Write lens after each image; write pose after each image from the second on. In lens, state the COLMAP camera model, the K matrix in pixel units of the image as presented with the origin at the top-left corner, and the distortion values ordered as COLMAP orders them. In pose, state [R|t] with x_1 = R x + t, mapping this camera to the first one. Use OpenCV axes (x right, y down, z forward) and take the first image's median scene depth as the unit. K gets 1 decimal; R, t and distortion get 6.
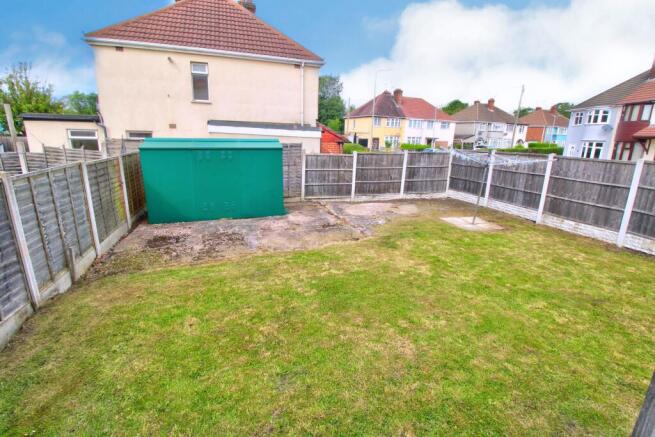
lens RADIAL K [[312.2, 0, 327.5], [0, 312.2, 218.5], [0, 0, 1]] dist [-0.018071, -0.001006]
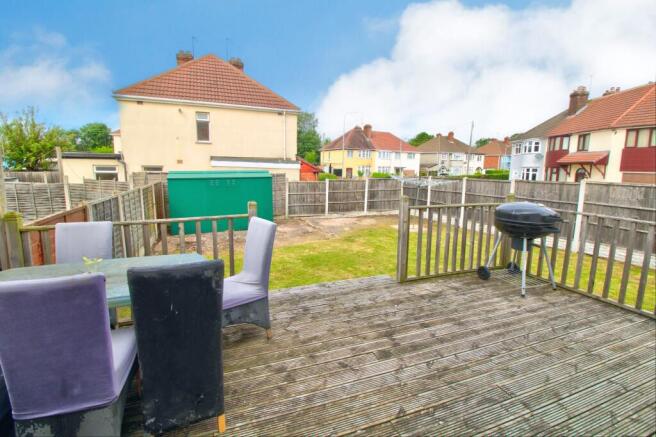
lens RADIAL K [[312.7, 0, 328.0], [0, 312.7, 218.5], [0, 0, 1]] dist [-0.018071, -0.001006]
pose [[0.997230, -0.027329, 0.069180, -0.000614], [0.033737, 0.995073, -0.093225, 0.036255], [-0.066292, 0.095301, 0.993239, -0.142029]]
